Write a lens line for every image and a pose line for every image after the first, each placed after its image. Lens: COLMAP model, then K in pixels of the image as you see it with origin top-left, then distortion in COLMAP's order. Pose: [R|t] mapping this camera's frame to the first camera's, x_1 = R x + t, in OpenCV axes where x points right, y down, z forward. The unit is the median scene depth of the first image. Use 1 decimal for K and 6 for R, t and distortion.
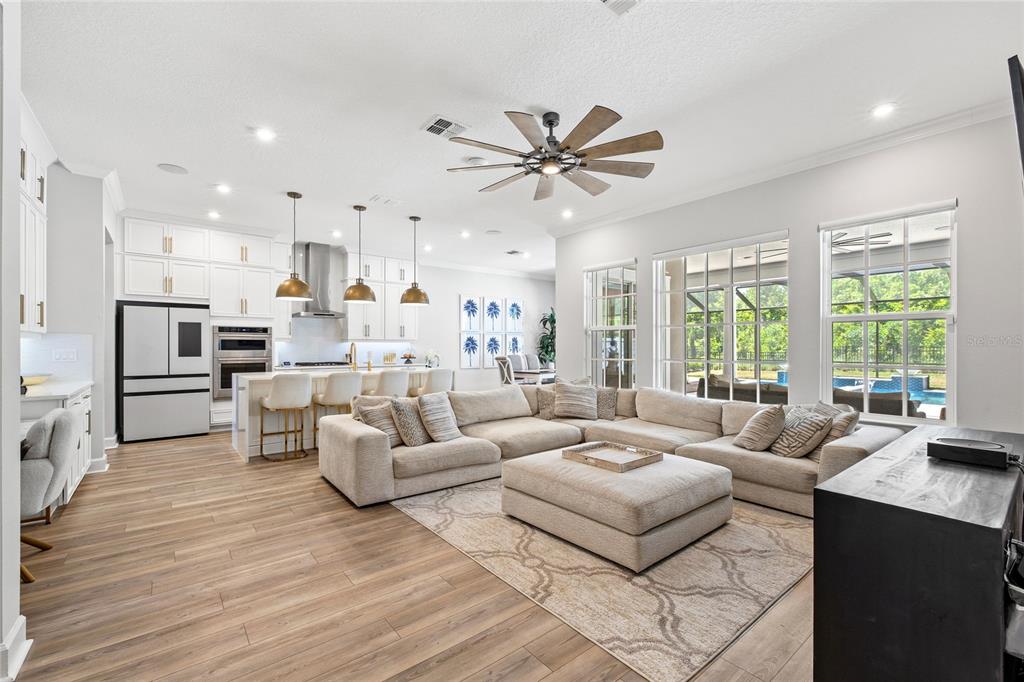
lens RADIAL K [[437.8, 0, 512.0], [0, 437.8, 341.0], [0, 0, 1]] dist [0.000295, 0.000077]
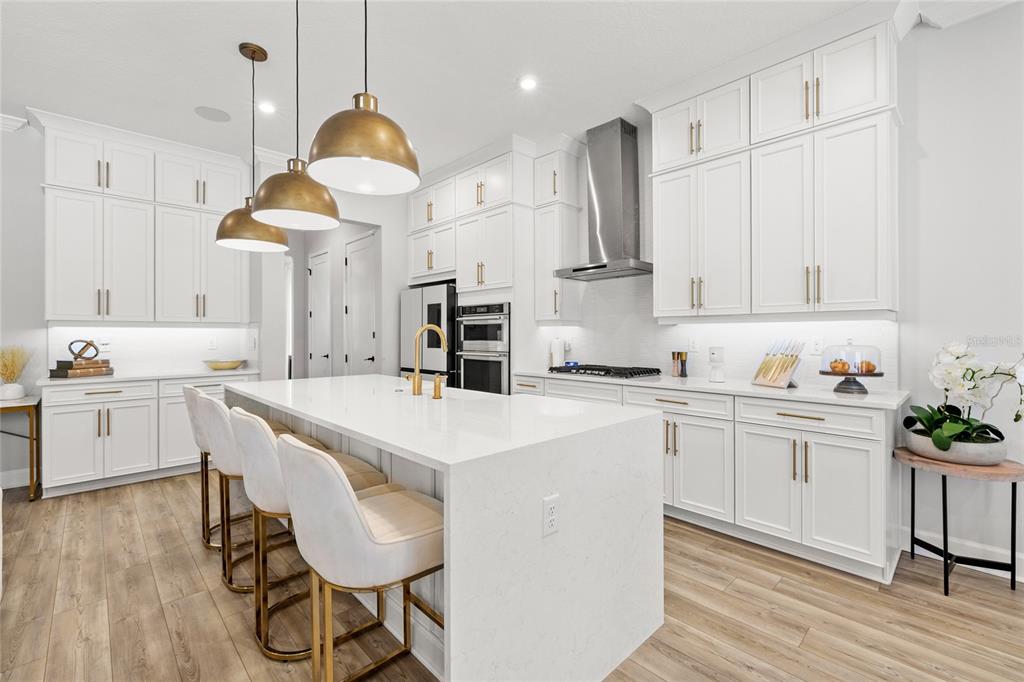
lens RADIAL K [[437.8, 0, 512.0], [0, 437.8, 341.0], [0, 0, 1]] dist [0.000295, 0.000077]
pose [[0.083790, 0.010769, -0.996425, 0.058257], [0.011299, 0.999867, 0.011757, 0.017607], [0.996419, -0.012243, 0.083657, 1.227754]]
